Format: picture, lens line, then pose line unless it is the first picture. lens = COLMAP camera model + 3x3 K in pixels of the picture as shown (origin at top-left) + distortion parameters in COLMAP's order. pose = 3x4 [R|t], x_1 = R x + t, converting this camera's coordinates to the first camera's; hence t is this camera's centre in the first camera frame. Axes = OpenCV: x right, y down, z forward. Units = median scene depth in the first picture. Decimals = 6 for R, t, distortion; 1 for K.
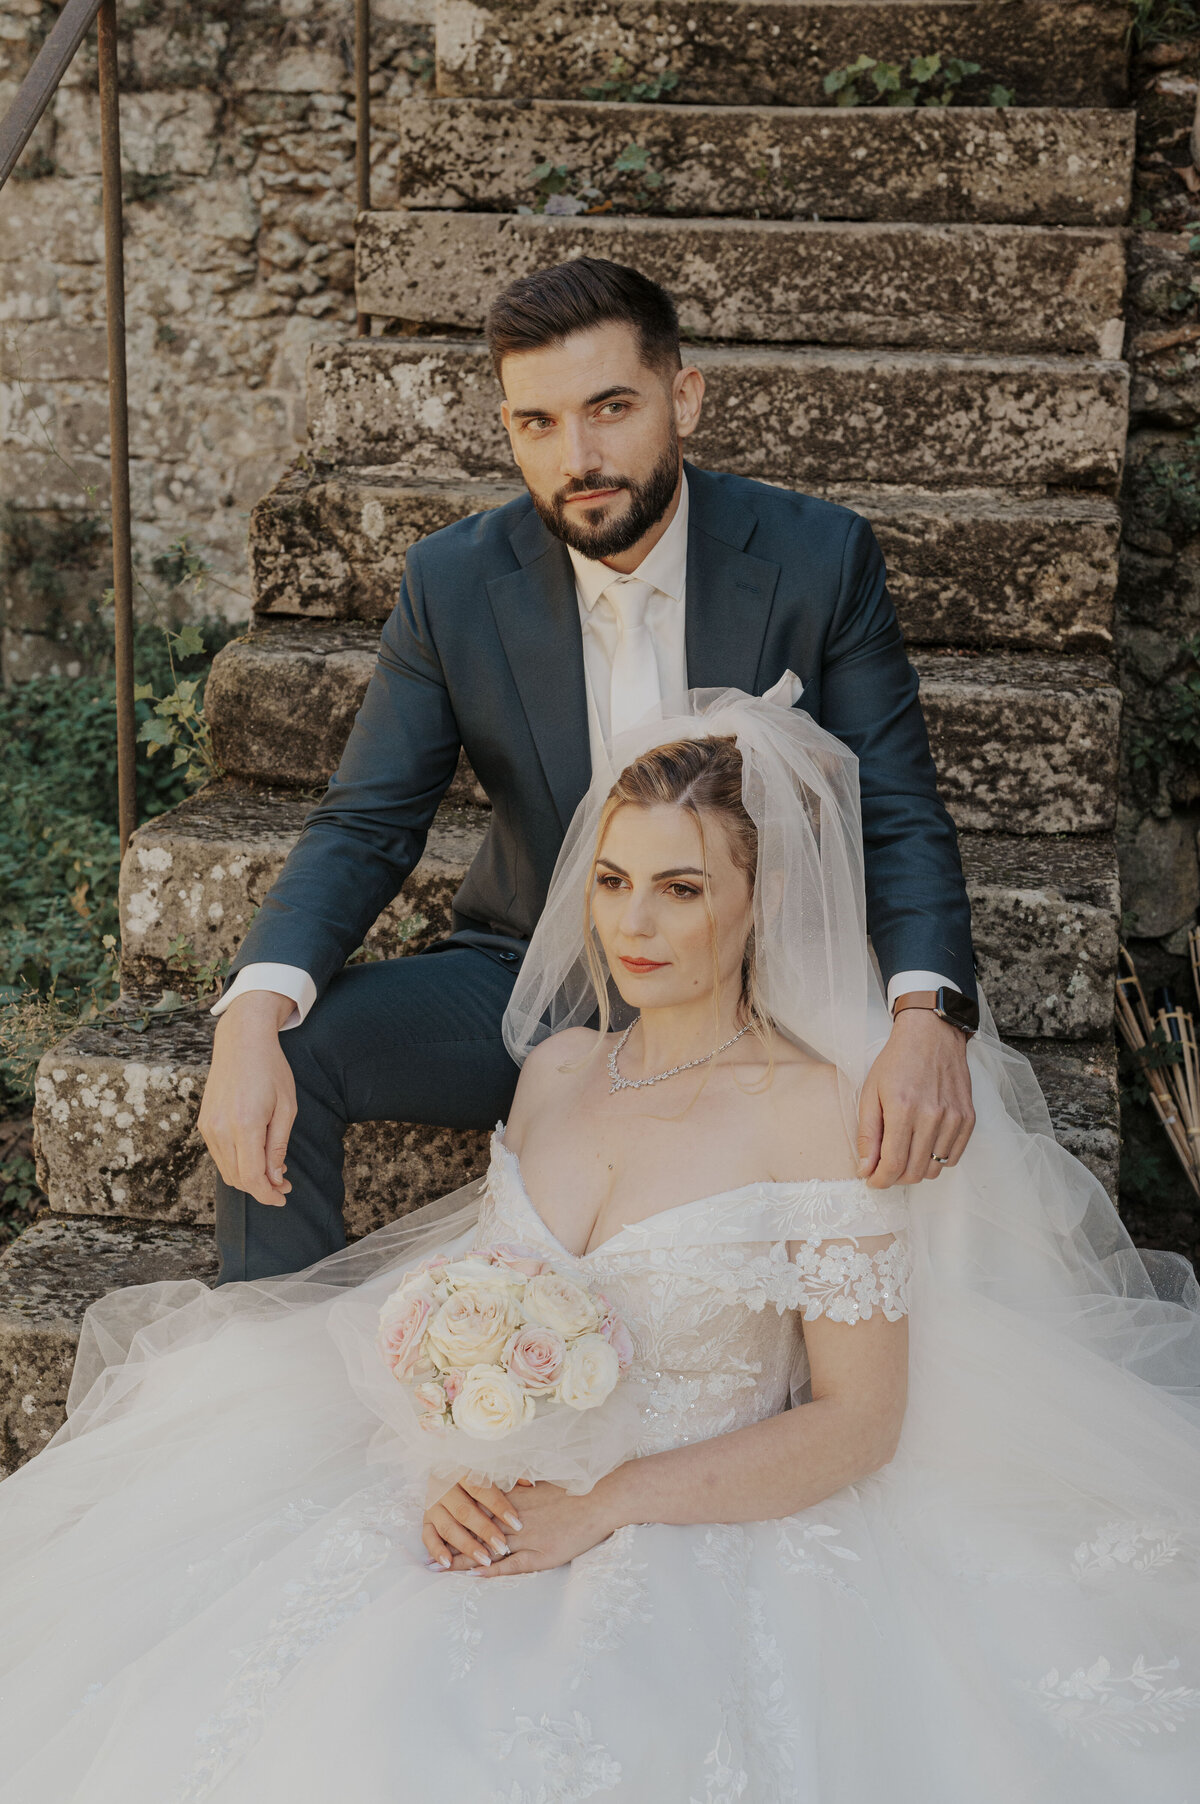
lens RADIAL K [[2617.4, 0, 646.2], [0, 2617.4, 864.0], [0, 0, 1]] dist [0.002266, 0.035015]
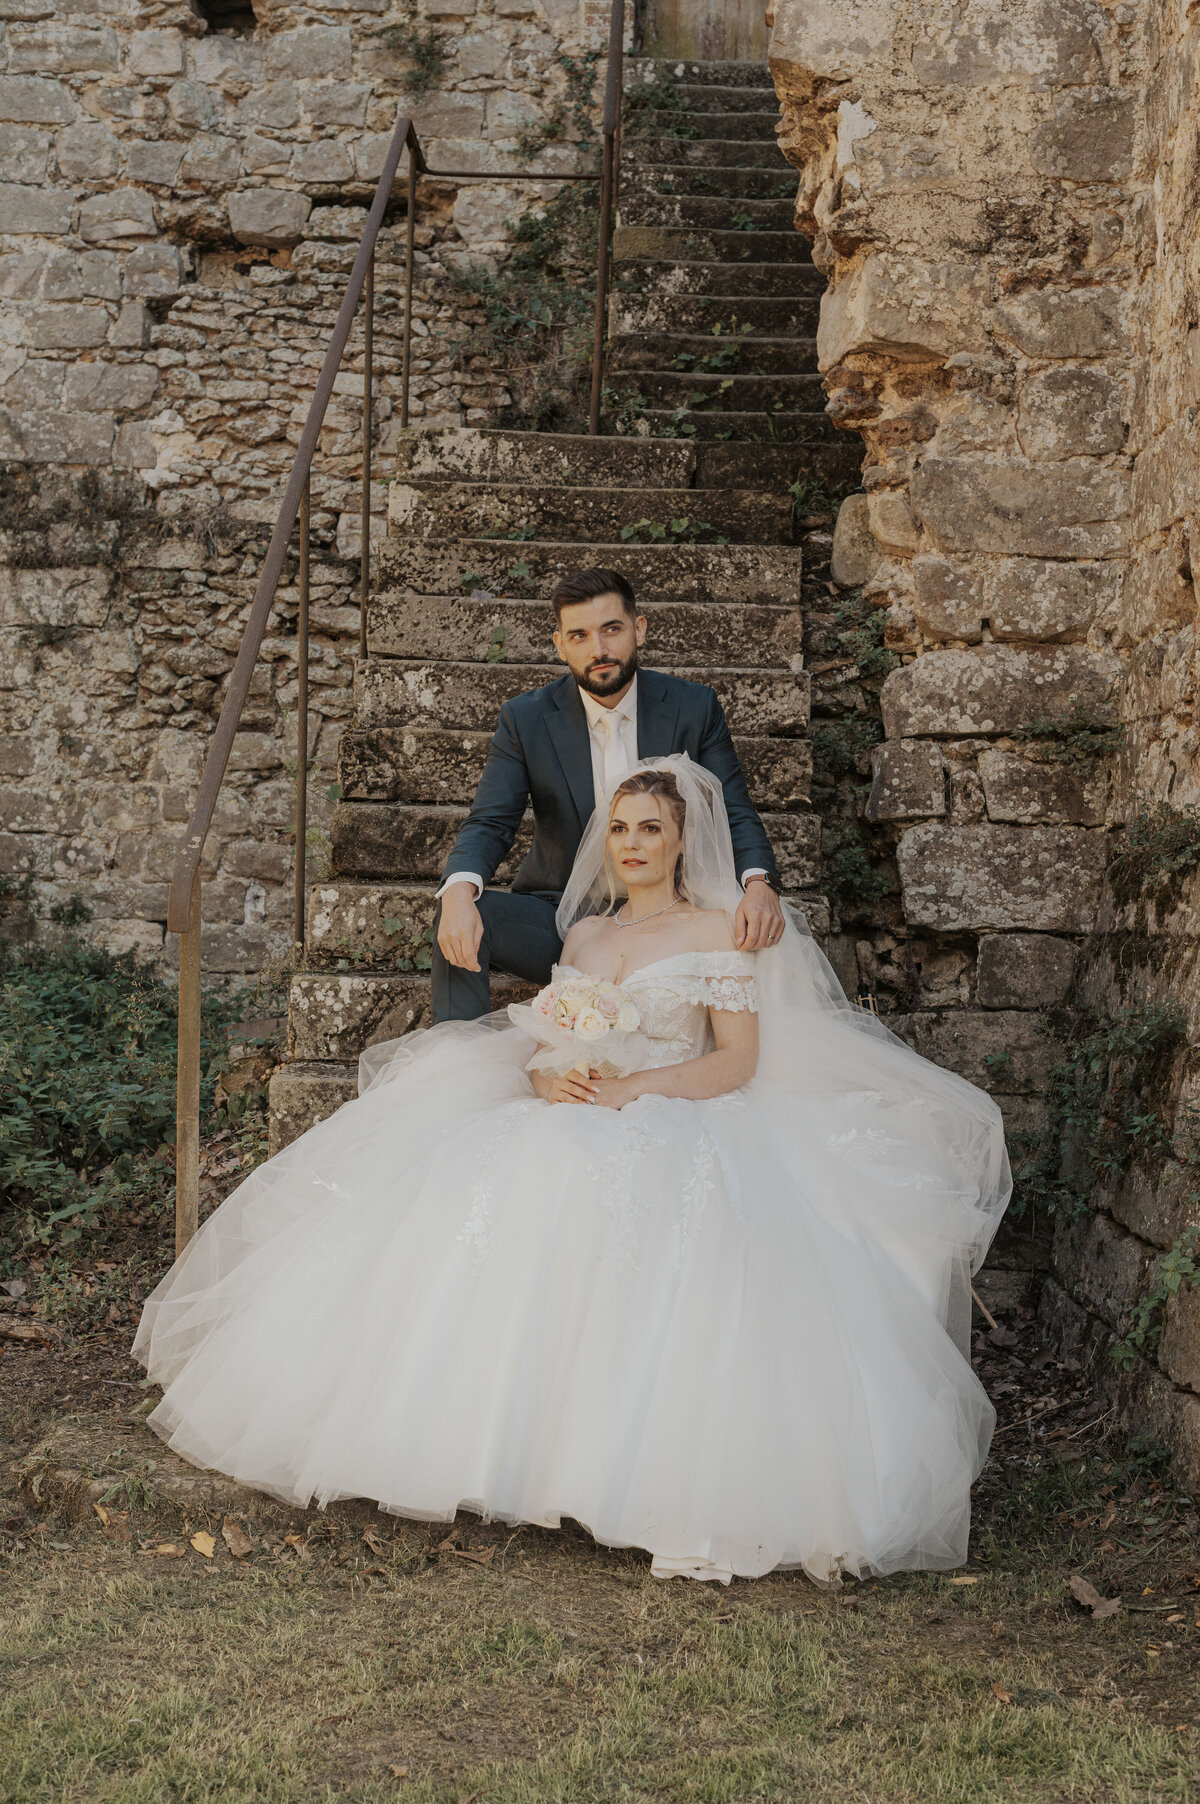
lens RADIAL K [[2617.4, 0, 646.2], [0, 2617.4, 864.0], [0, 0, 1]] dist [0.002266, 0.035015]
pose [[0.988546, -0.003766, 0.150871, -0.186679], [0.033965, 0.979594, -0.198096, 0.272294], [-0.147046, 0.200952, 0.968502, -0.665718]]
